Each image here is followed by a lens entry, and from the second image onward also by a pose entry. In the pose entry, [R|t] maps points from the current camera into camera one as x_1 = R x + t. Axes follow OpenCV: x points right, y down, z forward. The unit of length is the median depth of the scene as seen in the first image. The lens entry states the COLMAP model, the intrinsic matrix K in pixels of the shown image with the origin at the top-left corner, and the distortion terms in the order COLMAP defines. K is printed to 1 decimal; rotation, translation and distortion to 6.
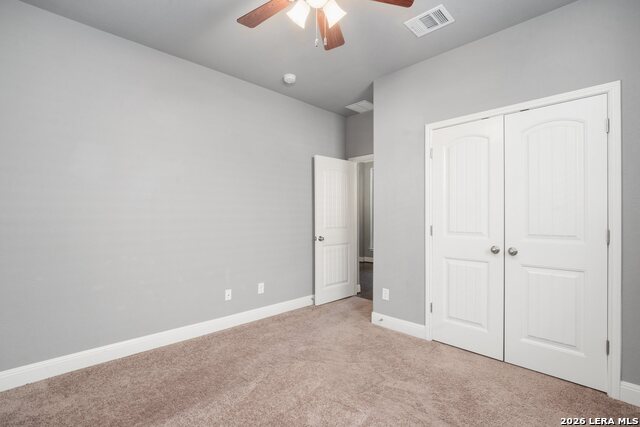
lens RADIAL K [[301.0, 0, 317.1], [0, 301.0, 214.5], [0, 0, 1]] dist [0.003432, 0.002334]
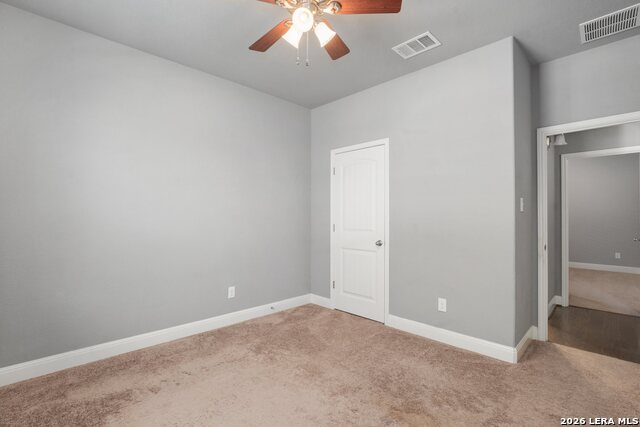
lens RADIAL K [[301.0, 0, 323.8], [0, 301.0, 214.1], [0, 0, 1]] dist [0.003432, 0.002334]
pose [[0.999317, -0.005326, -0.036576, 0.390573], [0.004762, 0.999869, -0.015478, 0.010468], [0.036653, 0.015293, 0.999211, -0.370667]]
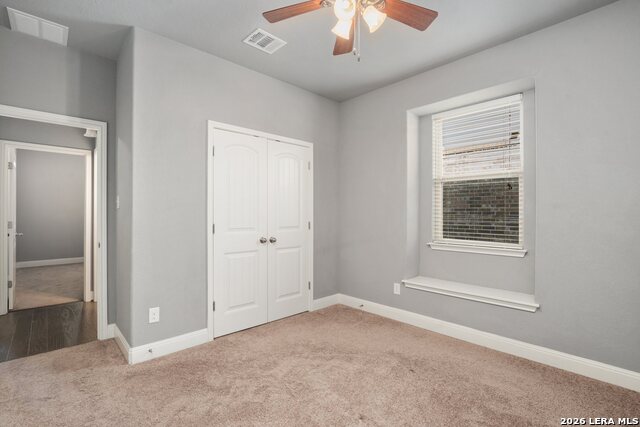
lens RADIAL K [[301.0, 0, 316.2], [0, 301.0, 211.3], [0, 0, 1]] dist [0.003432, 0.002334]
pose [[0.022672, 0.012557, 0.999664, -0.628441], [-0.007349, 0.999896, -0.012394, 0.006503], [-0.999716, -0.007065, 0.022762, 0.661440]]
